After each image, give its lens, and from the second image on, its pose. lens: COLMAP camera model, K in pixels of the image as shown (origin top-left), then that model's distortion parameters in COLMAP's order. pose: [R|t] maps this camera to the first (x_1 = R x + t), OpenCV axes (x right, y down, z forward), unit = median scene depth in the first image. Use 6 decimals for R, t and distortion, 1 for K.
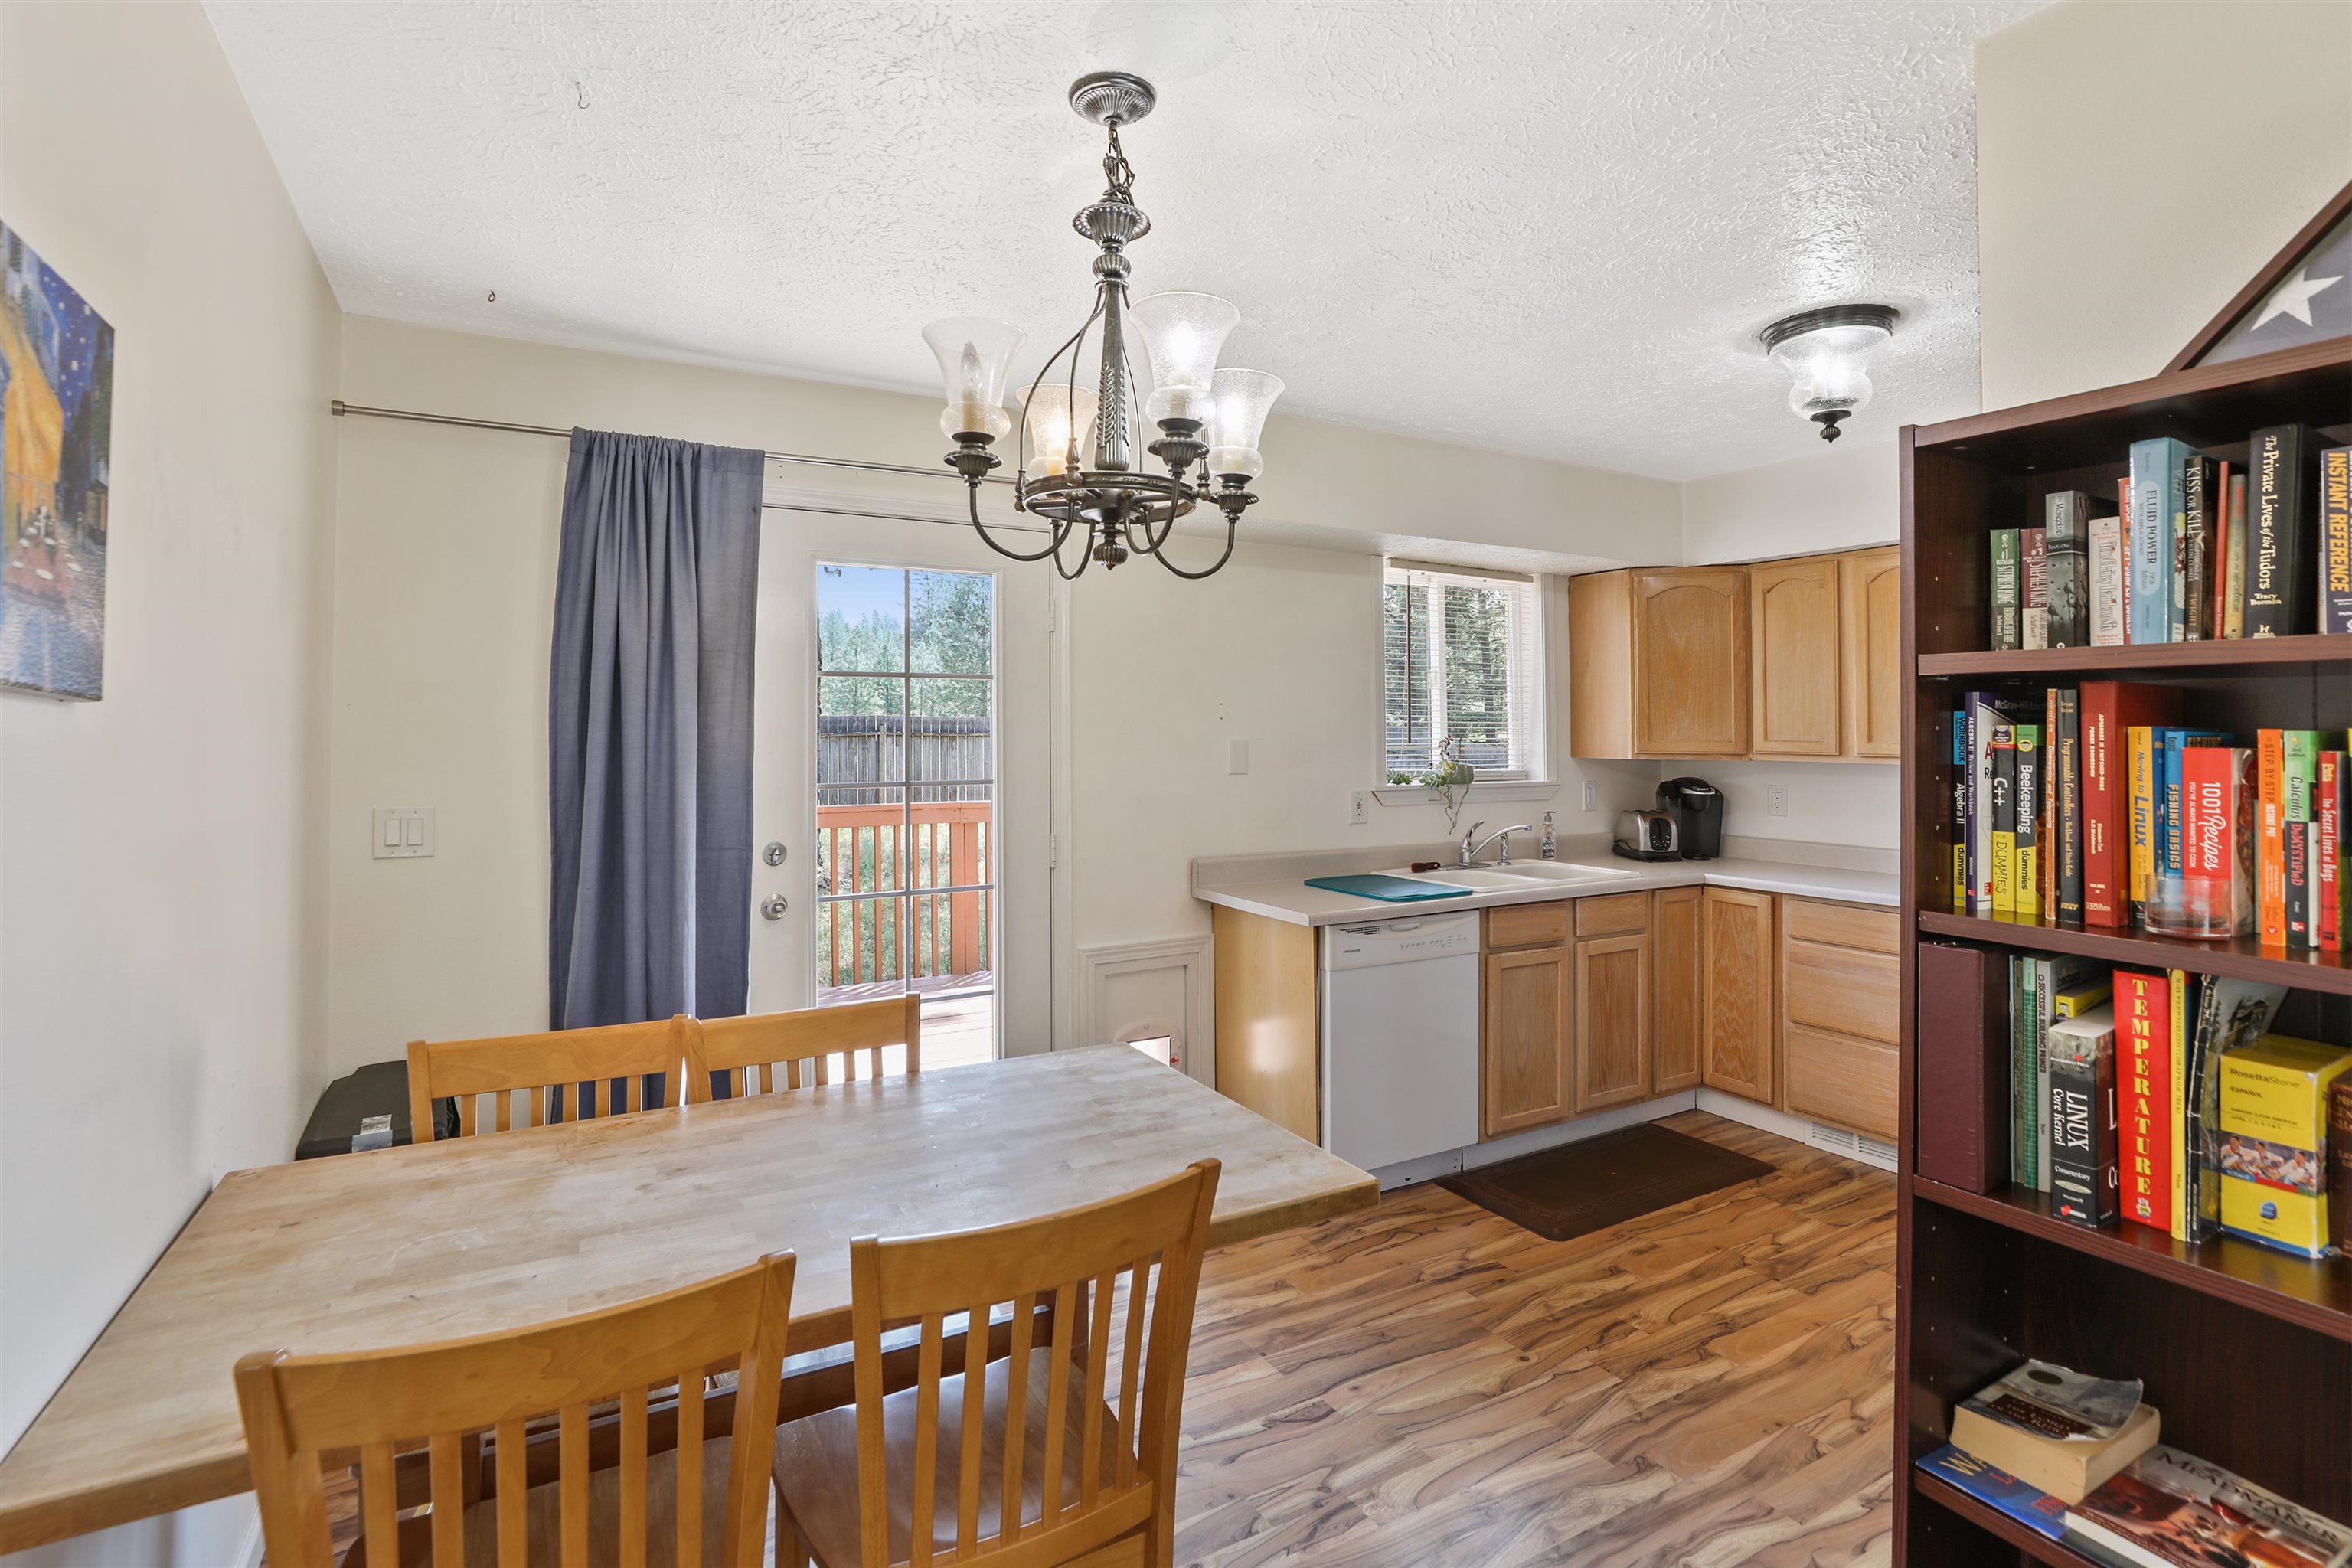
lens RADIAL K [[1090.8, 0, 1168.2], [0, 1090.8, 726.1], [0, 0, 1]] dist [-0.000474, -0.000029]
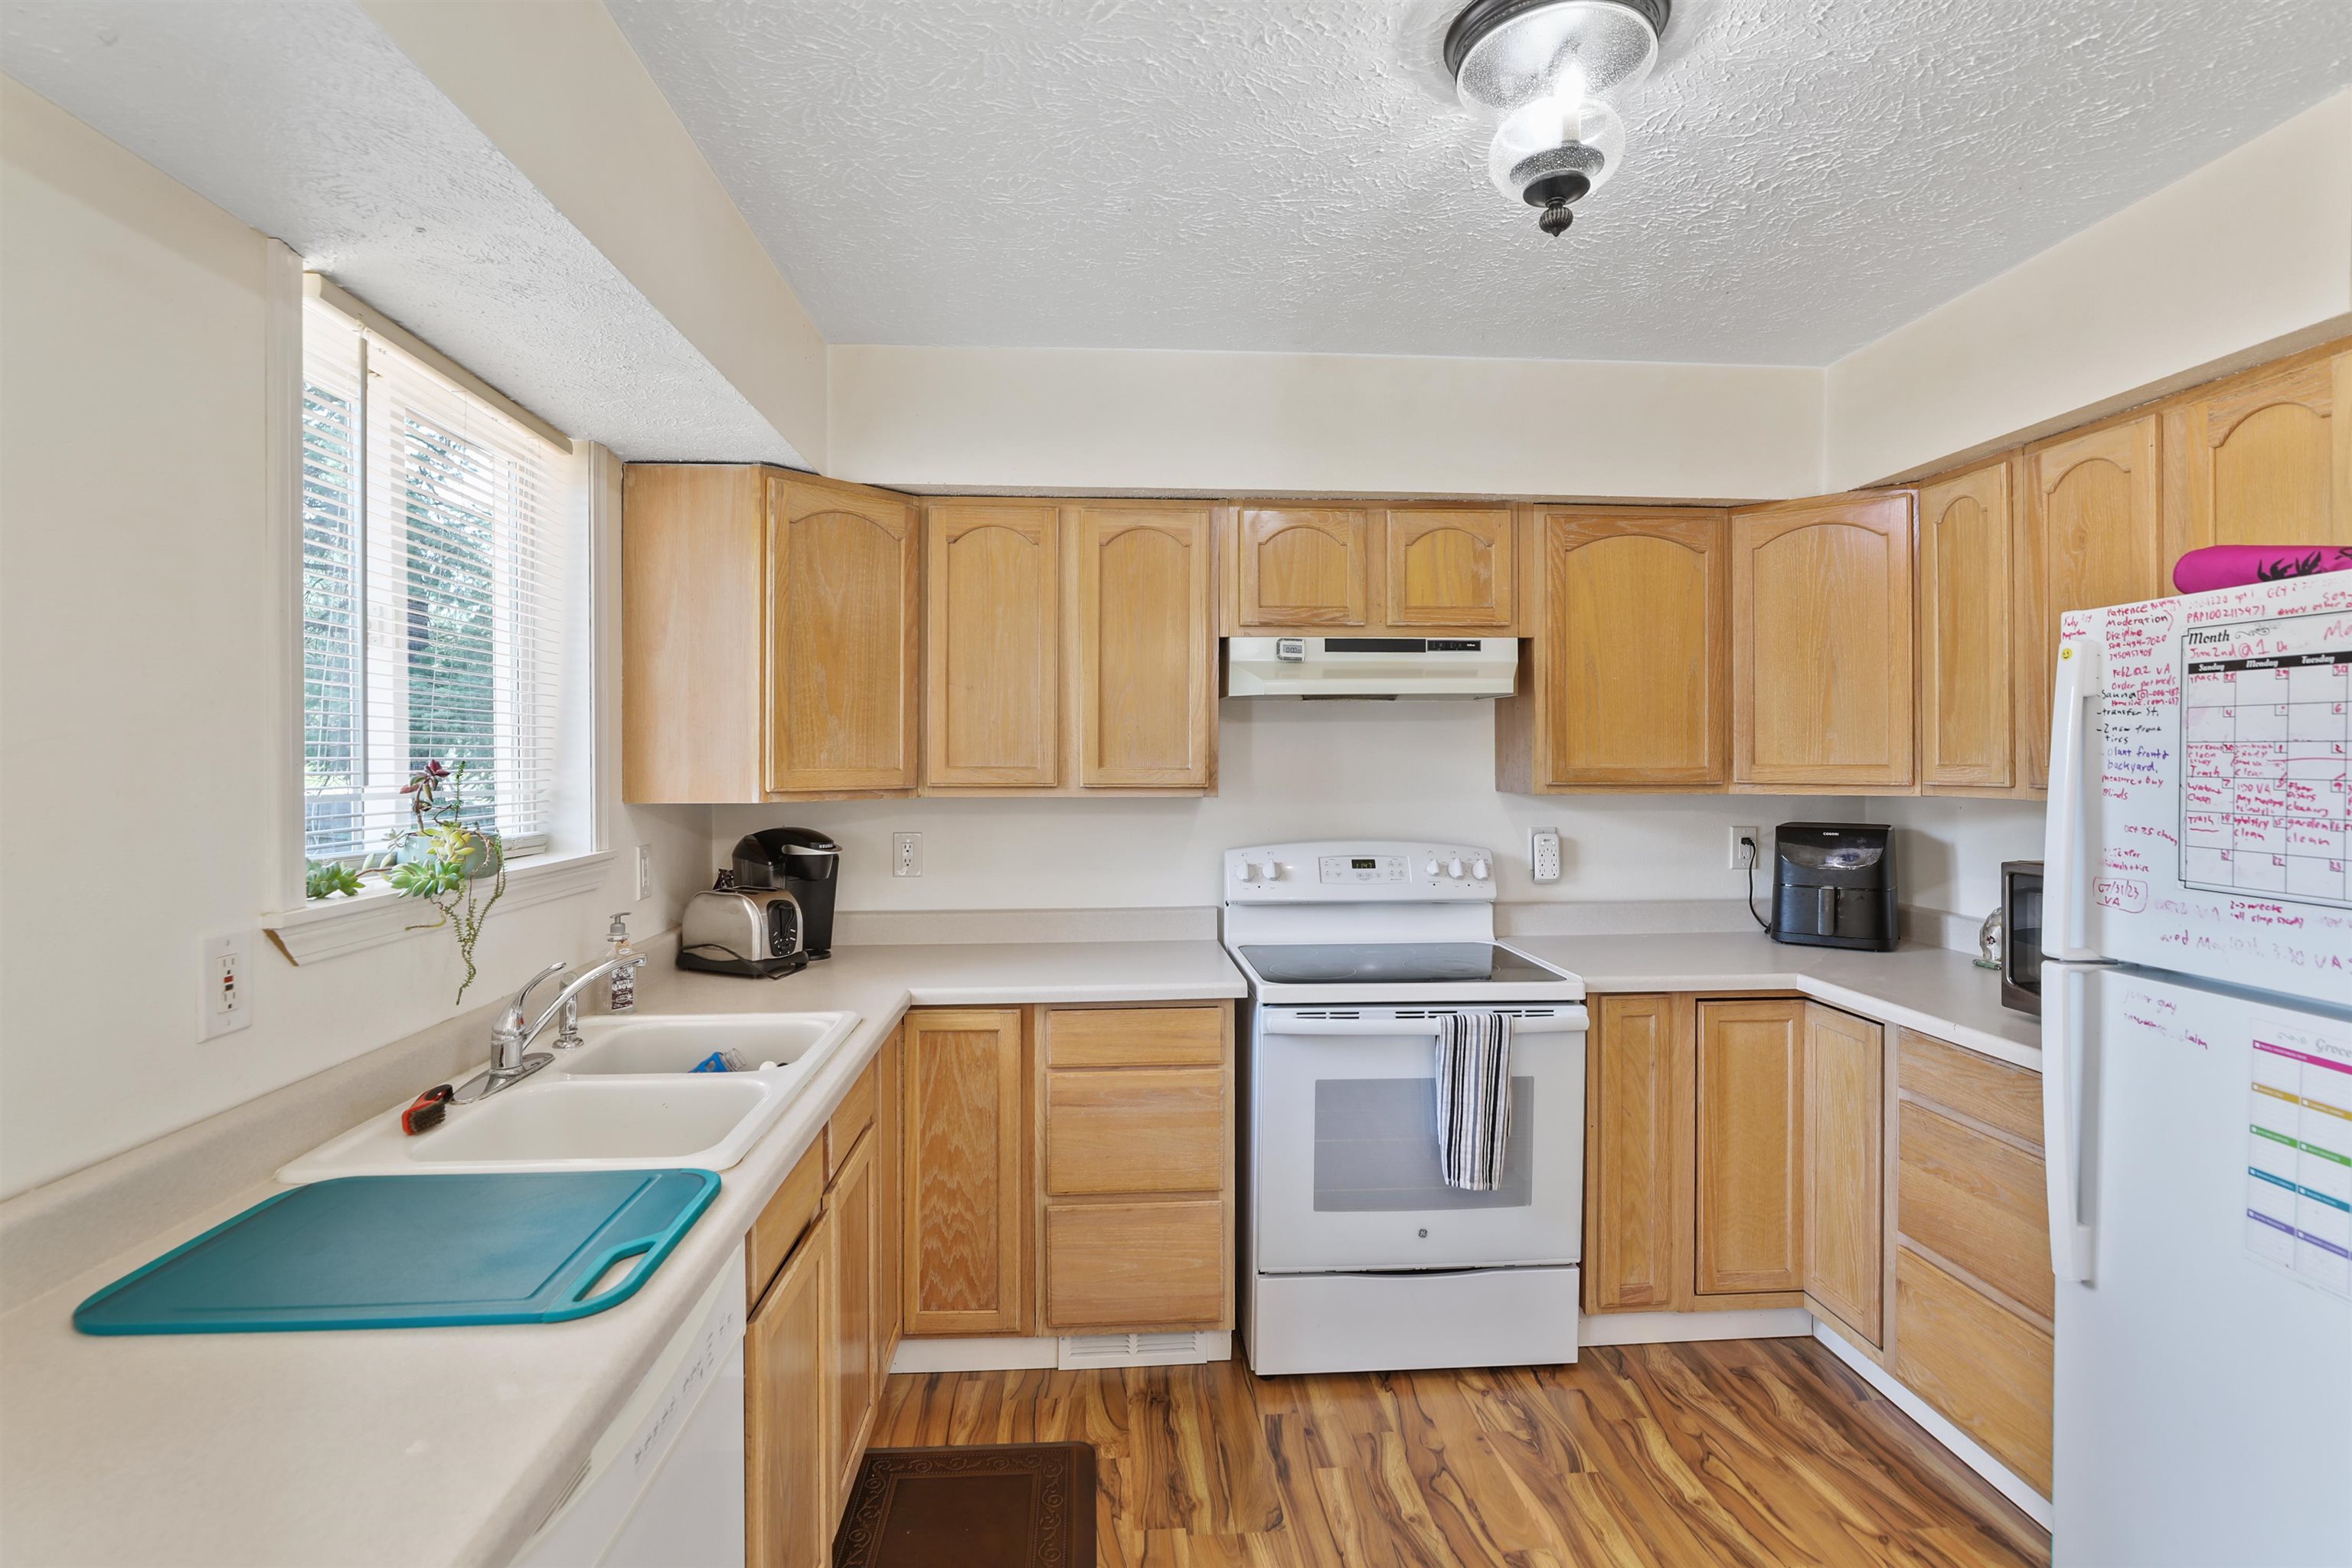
lens RADIAL K [[1122.1, 0, 1170.8], [0, 1122.1, 751.7], [0, 0, 1]] dist [-0.022365, 0.000066]
pose [[0.447346, -0.003420, 0.894354, 0.004382], [-0.000113, 0.999992, 0.003881, 0.001511], [-0.894361, -0.001837, 0.447342, 0.618499]]
